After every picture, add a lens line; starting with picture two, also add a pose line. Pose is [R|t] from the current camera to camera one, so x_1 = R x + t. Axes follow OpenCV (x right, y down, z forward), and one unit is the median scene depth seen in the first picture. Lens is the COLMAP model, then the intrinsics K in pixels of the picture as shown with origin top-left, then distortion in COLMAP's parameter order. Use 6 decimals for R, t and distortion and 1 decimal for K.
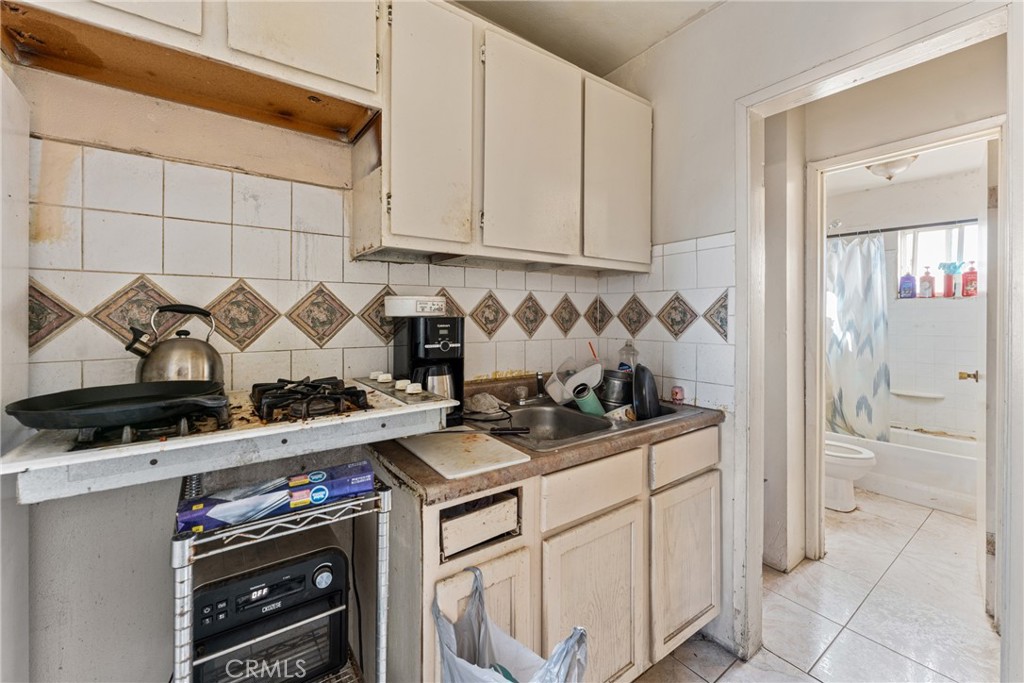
lens RADIAL K [[413.9, 0, 514.8], [0, 413.9, 319.4], [0, 0, 1]] dist [-0.002812, -0.000096]
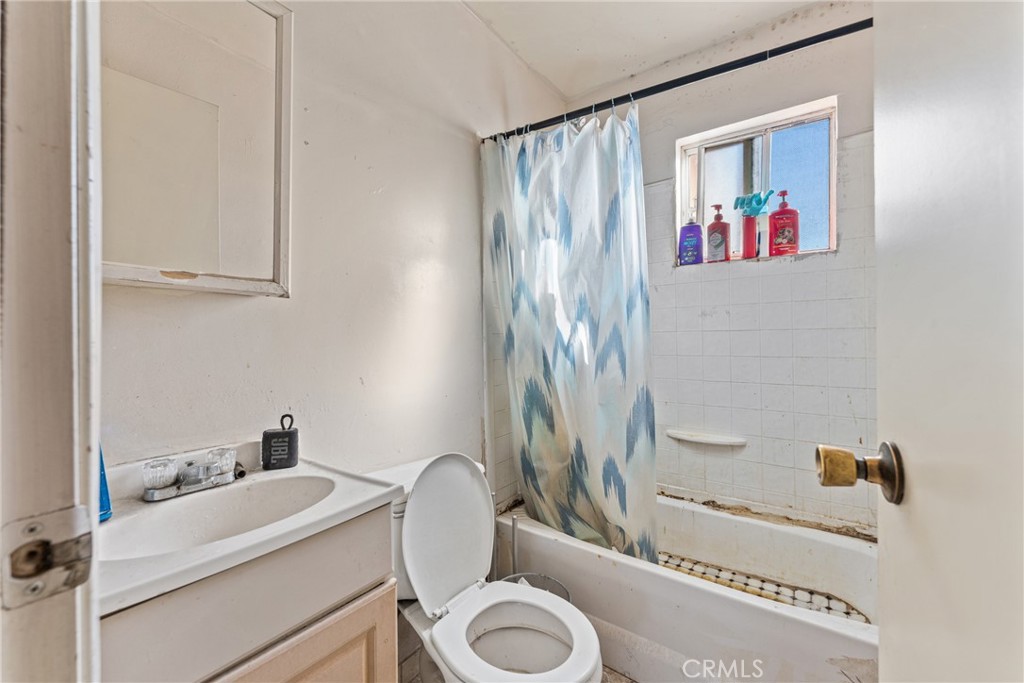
lens RADIAL K [[413.9, 0, 512.7], [0, 413.9, 338.3], [0, 0, 1]] dist [-0.002812, -0.000096]
pose [[0.952597, -0.012622, 0.303974, 0.595512], [0.012573, 0.999919, 0.002117, 0.046168], [-0.303976, 0.001805, 0.952678, 0.584587]]
